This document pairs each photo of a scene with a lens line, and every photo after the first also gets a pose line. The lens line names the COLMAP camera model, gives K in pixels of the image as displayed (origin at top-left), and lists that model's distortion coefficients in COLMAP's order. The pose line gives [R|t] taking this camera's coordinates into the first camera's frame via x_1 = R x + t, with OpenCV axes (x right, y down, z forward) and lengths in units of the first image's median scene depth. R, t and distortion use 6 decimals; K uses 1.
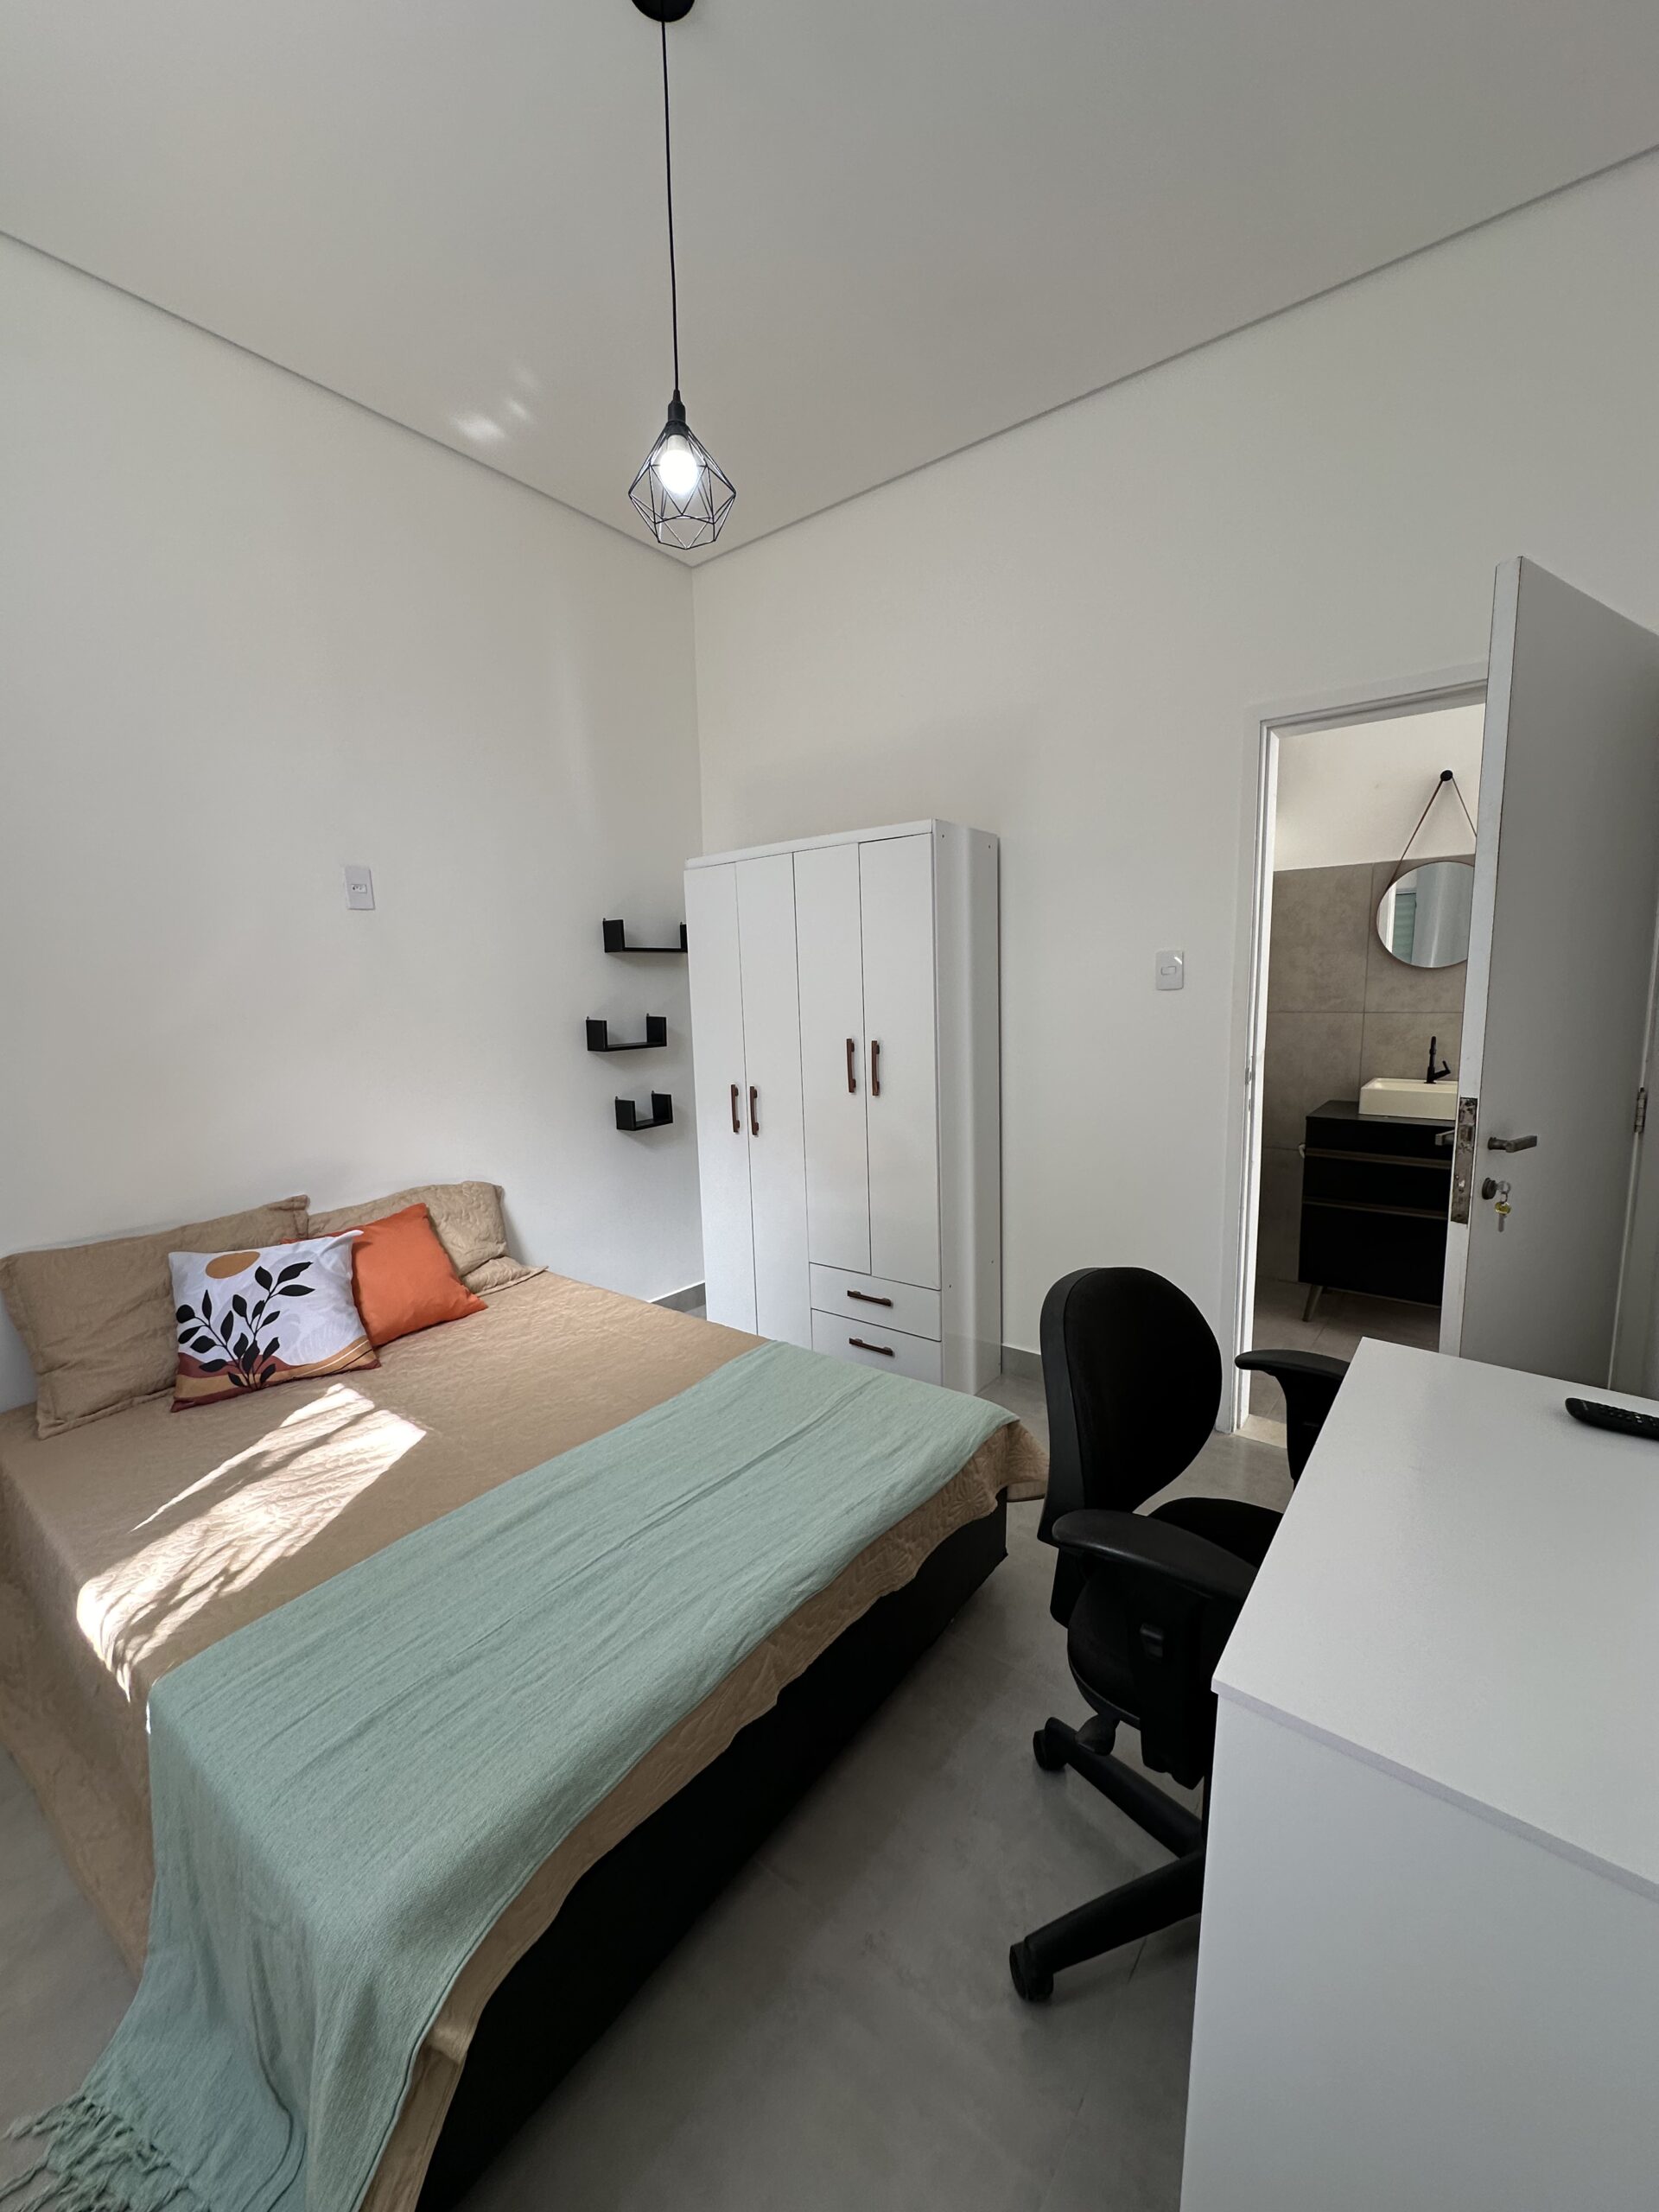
lens RADIAL K [[884.9, 0, 829.5], [0, 884.9, 1106.0], [0, 0, 1]] dist [-0.002141, -0.000043]
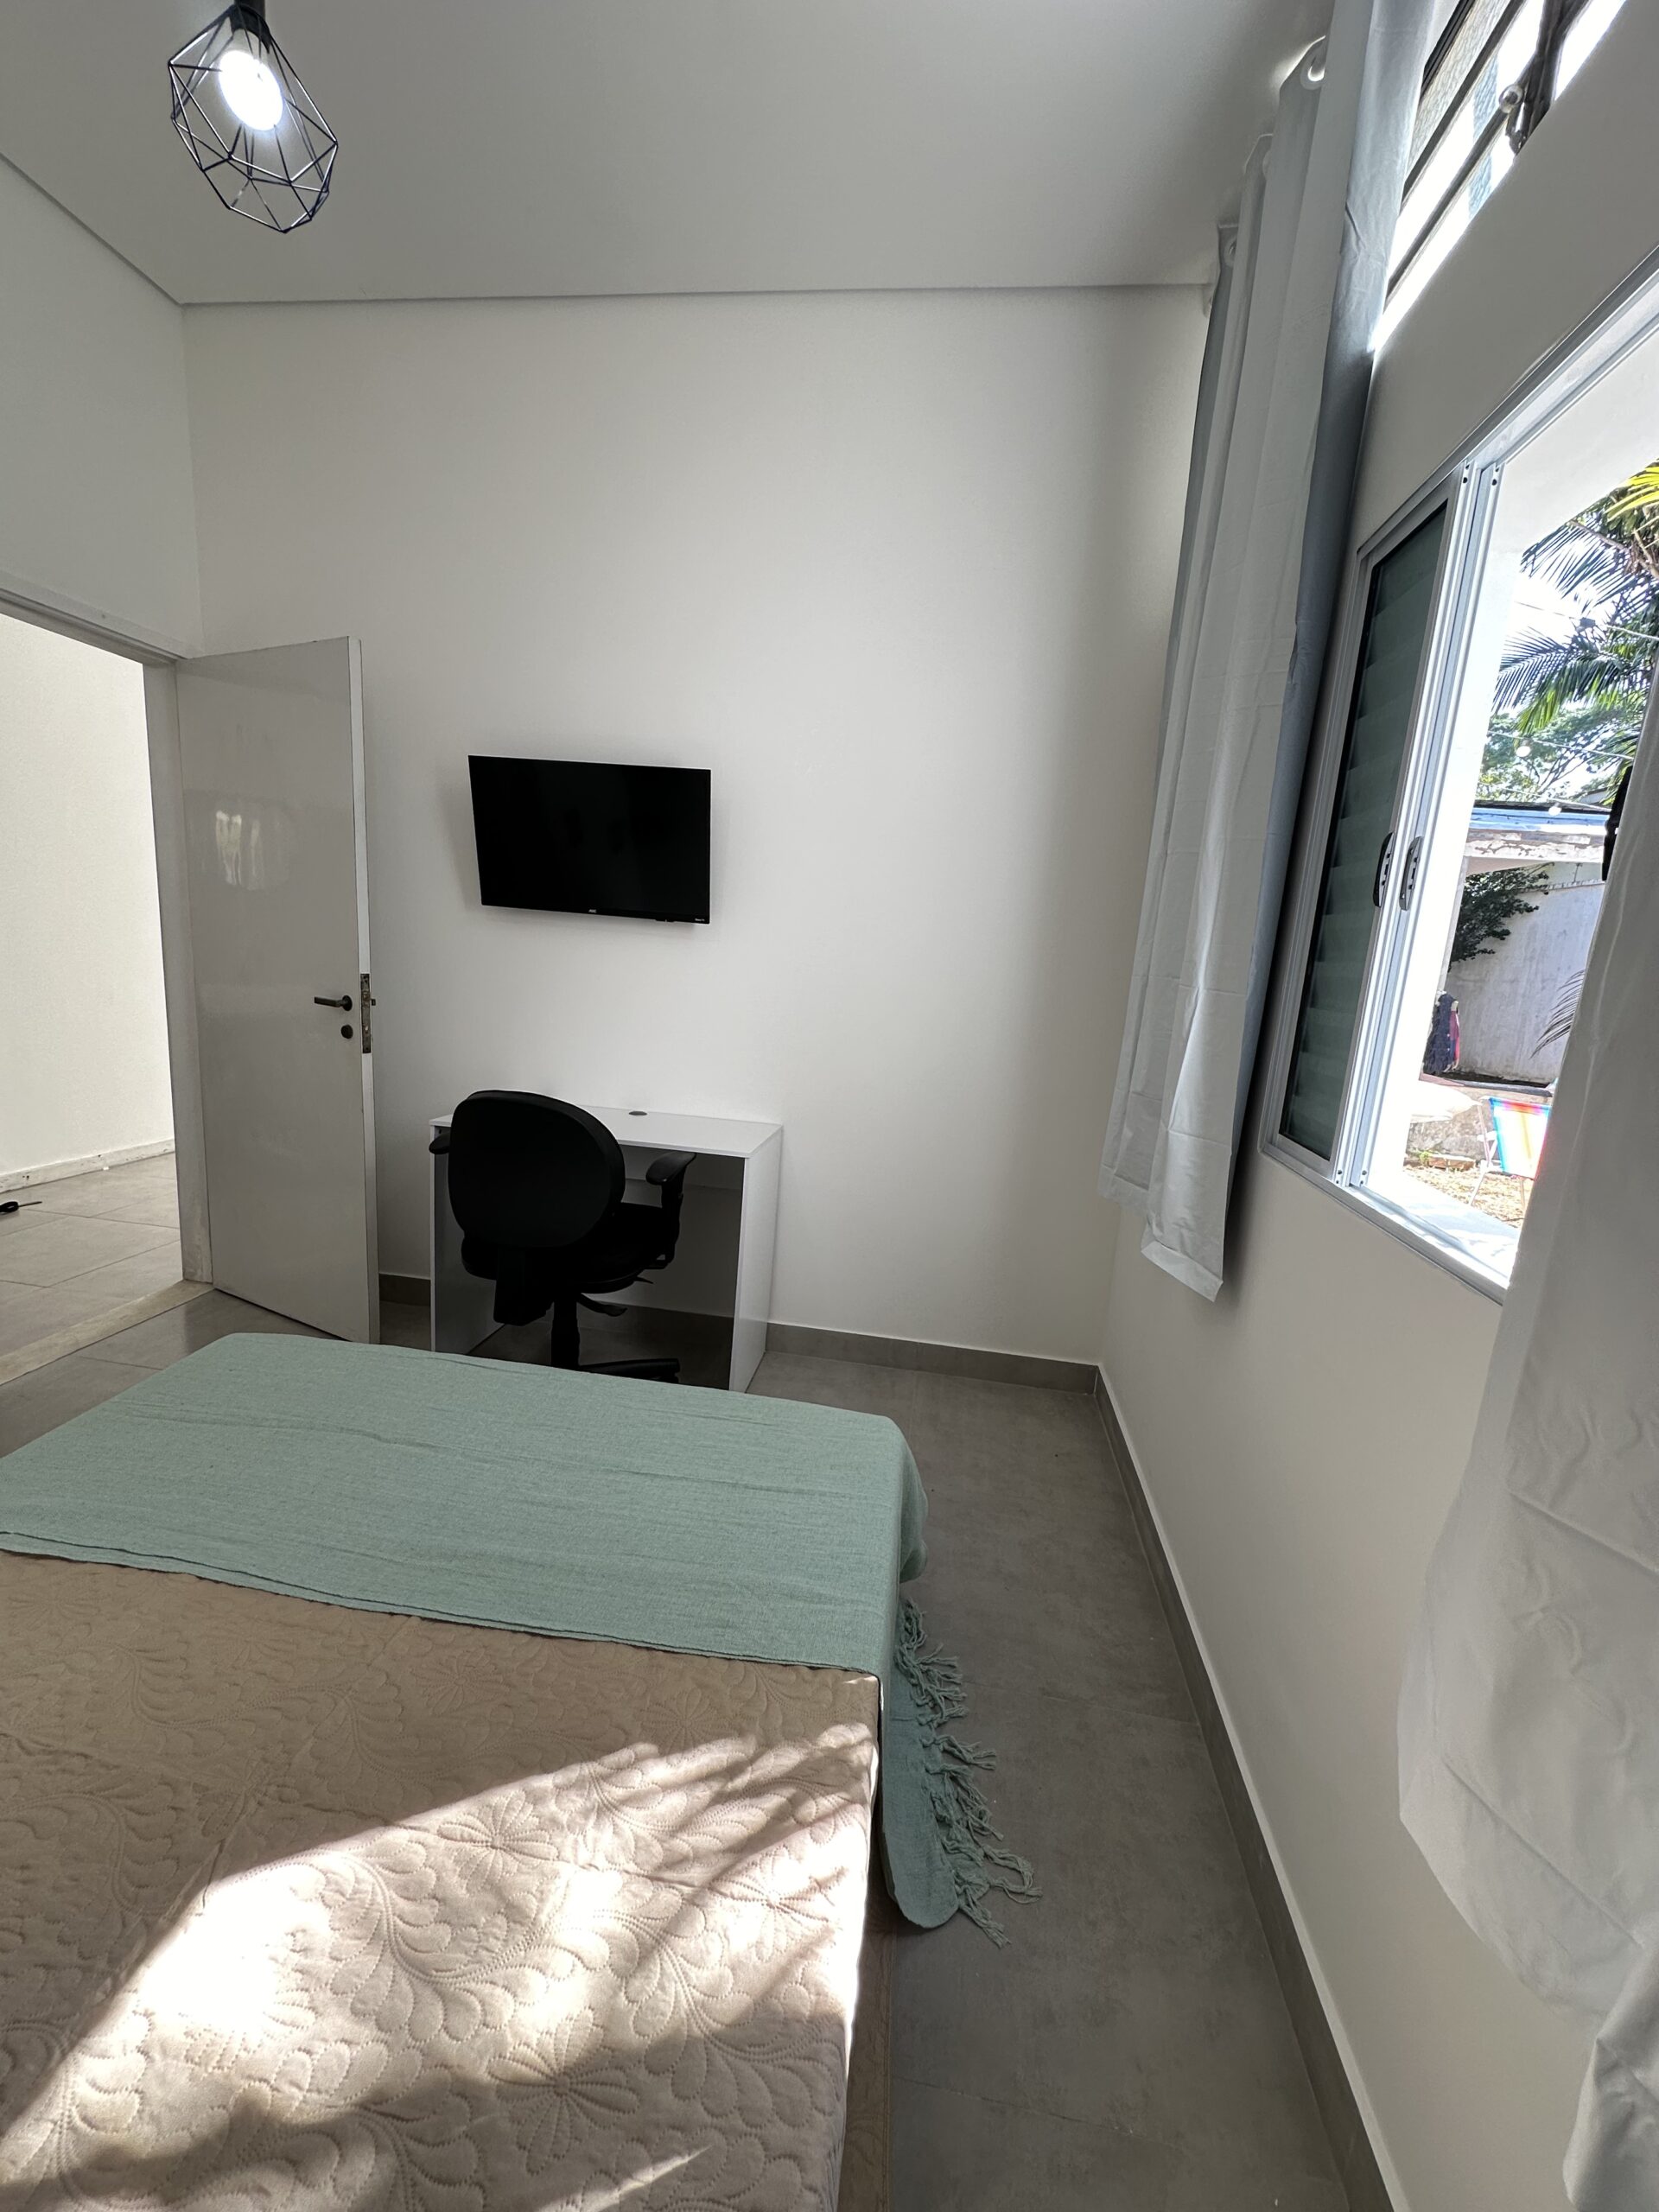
lens RADIAL K [[884.9, 0, 829.5], [0, 884.9, 1106.0], [0, 0, 1]] dist [-0.002141, -0.000043]
pose [[-0.494400, -0.163963, 0.853631, -0.960754], [0.065337, 0.972260, 0.224590, -0.083587], [-0.866776, 0.166811, -0.469972, 0.922728]]
